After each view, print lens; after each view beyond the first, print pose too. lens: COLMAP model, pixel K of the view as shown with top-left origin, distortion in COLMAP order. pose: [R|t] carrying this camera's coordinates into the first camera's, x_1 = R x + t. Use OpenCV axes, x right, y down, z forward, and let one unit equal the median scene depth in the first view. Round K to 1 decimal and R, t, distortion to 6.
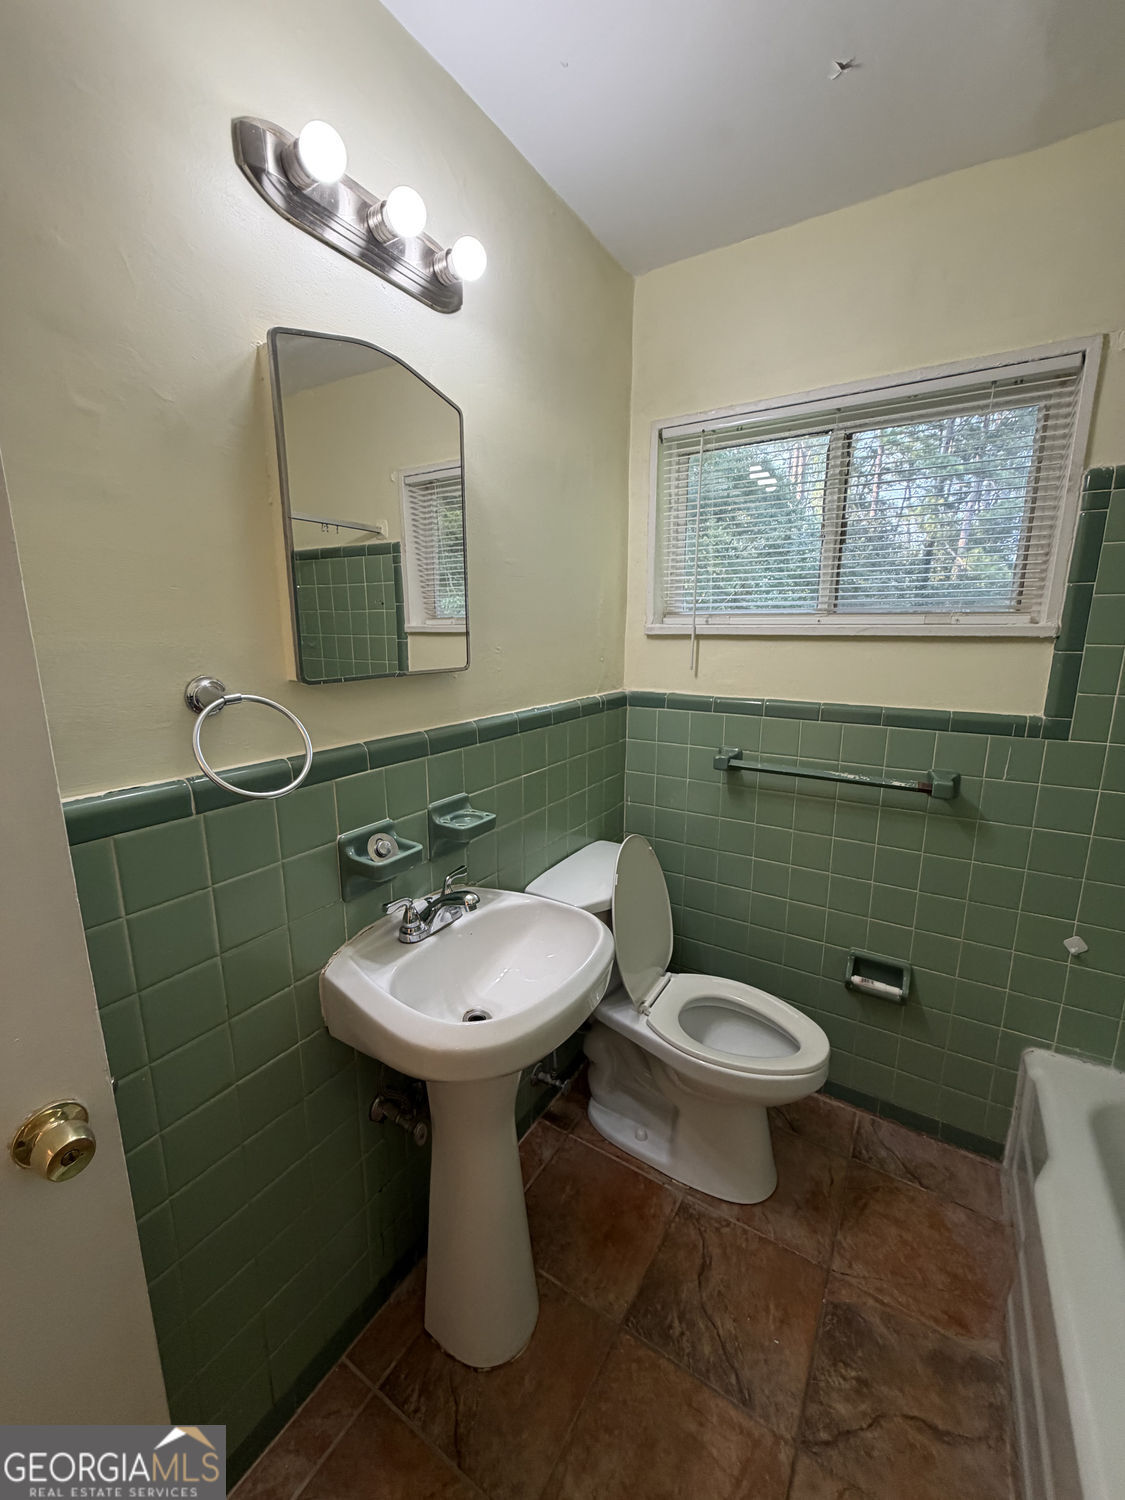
lens RADIAL K [[595.3, 0, 563.7], [0, 595.3, 747.2], [0, 0, 1]] dist [-0.000998, 0.000148]
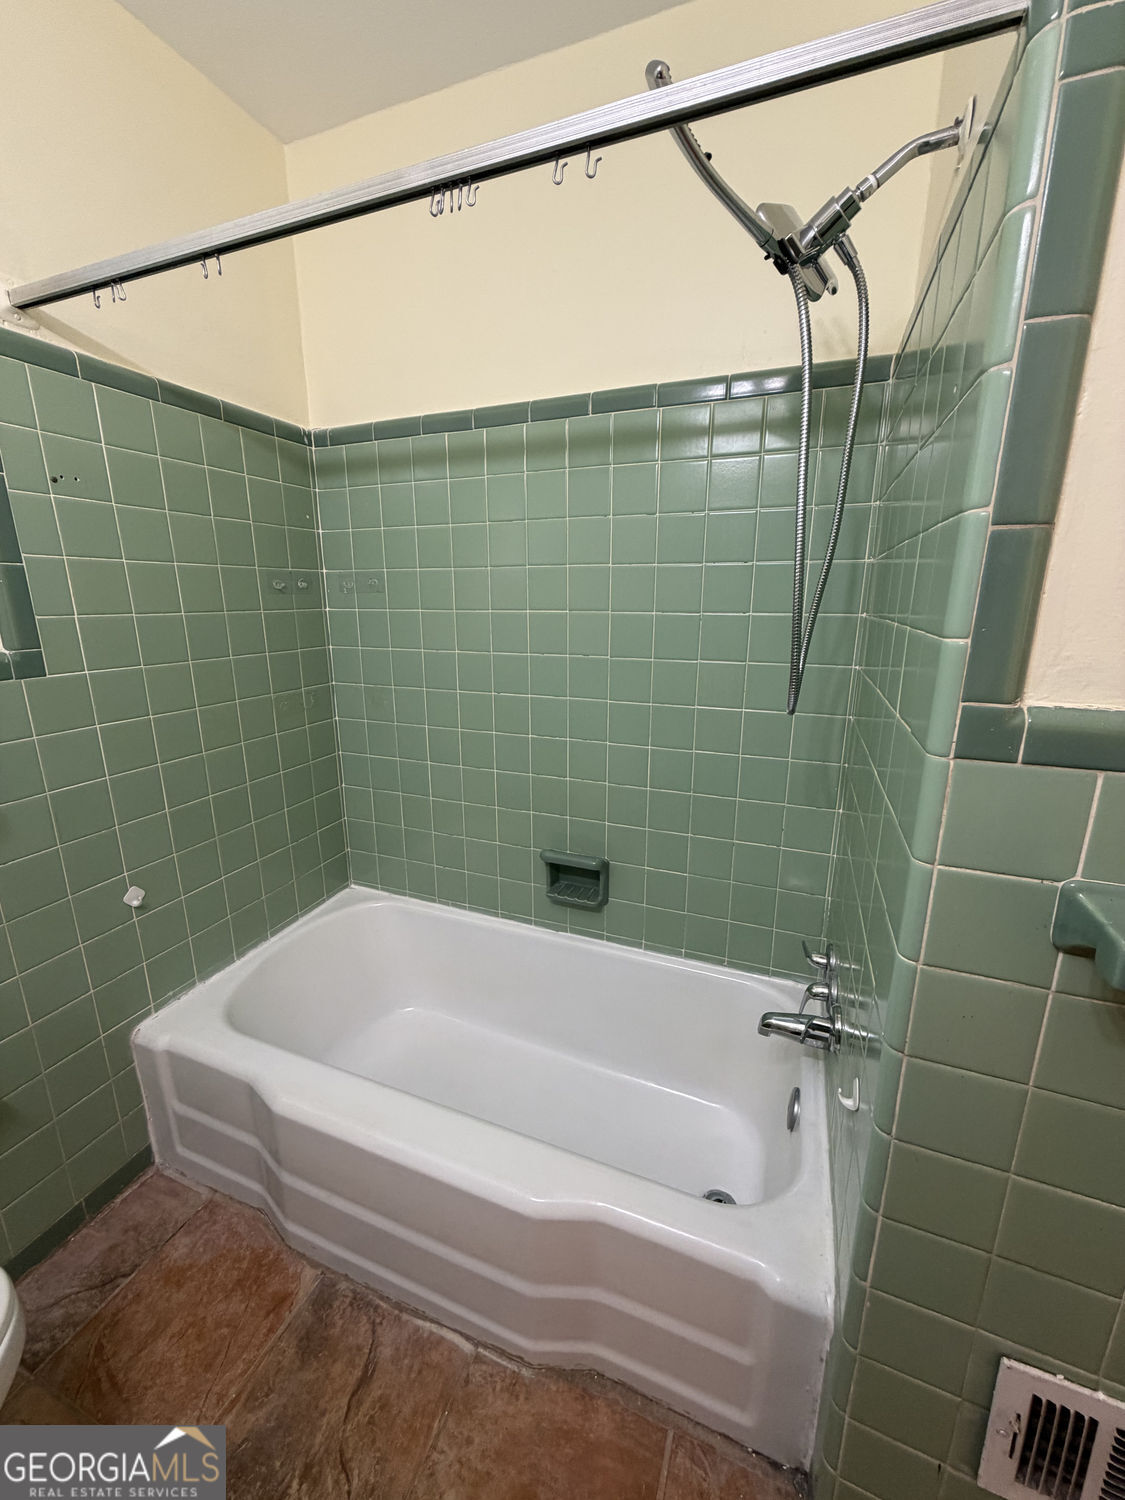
lens RADIAL K [[595.3, 0, 561.0], [0, 595.3, 745.7], [0, 0, 1]] dist [-0.000998, 0.000148]
pose [[-0.180119, -0.238409, 0.954315, -0.072972], [0.196976, 0.941789, 0.272458, -0.004403], [-0.963721, 0.237052, -0.122673, 0.428348]]
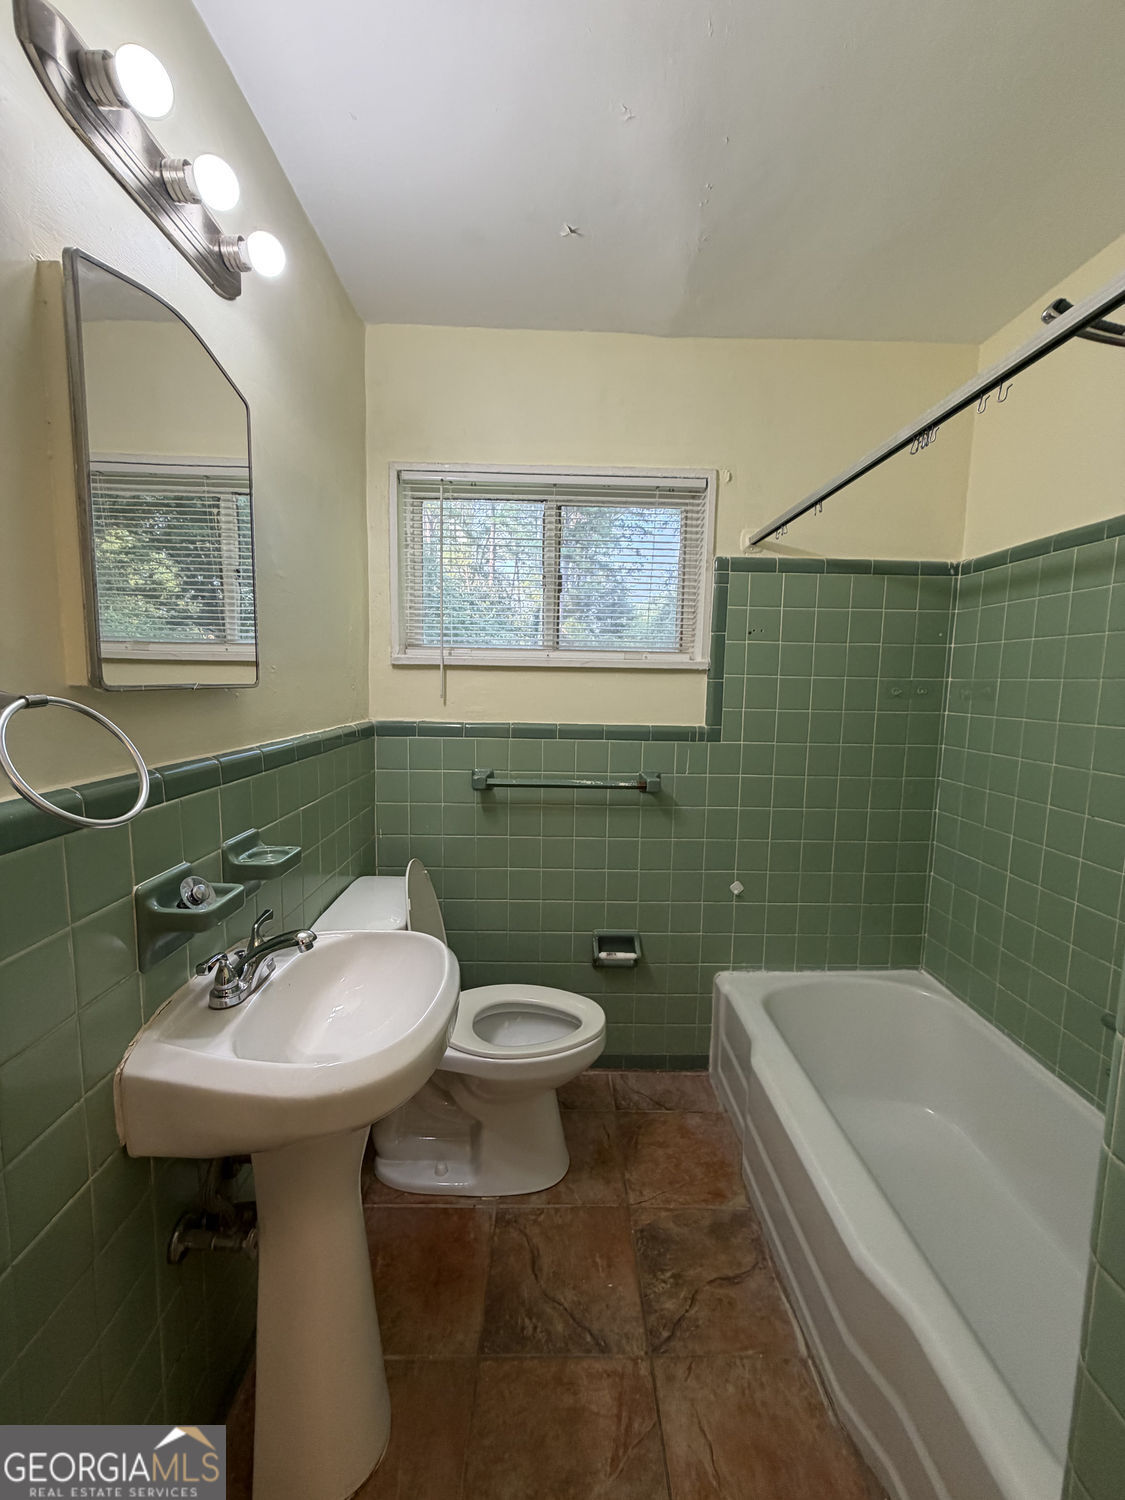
lens RADIAL K [[595.3, 0, 563.5], [0, 595.3, 747.6], [0, 0, 1]] dist [-0.000998, 0.000148]
pose [[0.836172, -0.046838, 0.546464, -0.233301], [0.091743, 0.994254, -0.055162, 0.044276], [-0.540741, 0.096259, 0.835664, 0.016484]]
